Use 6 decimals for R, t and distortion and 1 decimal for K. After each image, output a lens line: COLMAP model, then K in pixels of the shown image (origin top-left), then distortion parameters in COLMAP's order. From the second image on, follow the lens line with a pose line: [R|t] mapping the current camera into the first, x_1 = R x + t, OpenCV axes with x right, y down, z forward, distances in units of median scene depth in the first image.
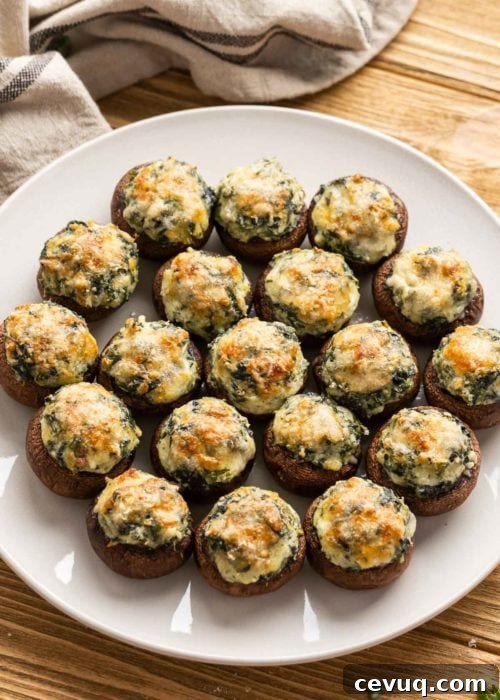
lens RADIAL K [[2735.9, 0, 246.9], [0, 2735.9, 355.1], [0, 0, 1]] dist [-0.064577, 0.000000]
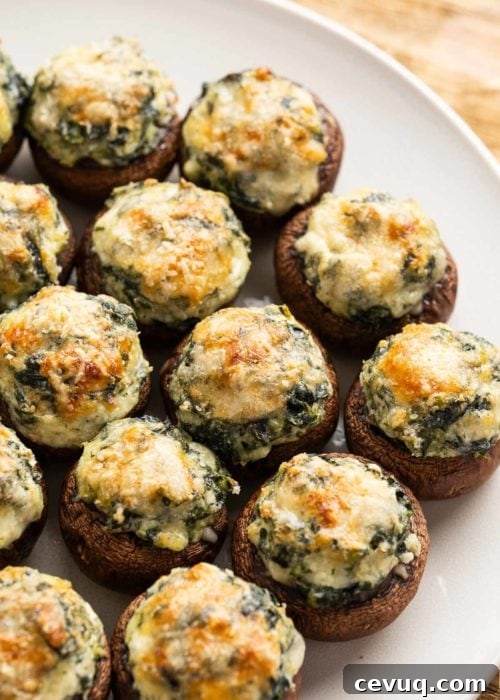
lens RADIAL K [[2735.9, 0, 252.5], [0, 2735.9, 350.0], [0, 0, 1]] dist [-0.064577, 0.000000]
pose [[0.997232, 0.068414, -0.029128, 0.061875], [-0.069734, 0.996458, -0.046992, 0.025510], [0.025810, 0.048893, 0.998470, 0.412839]]
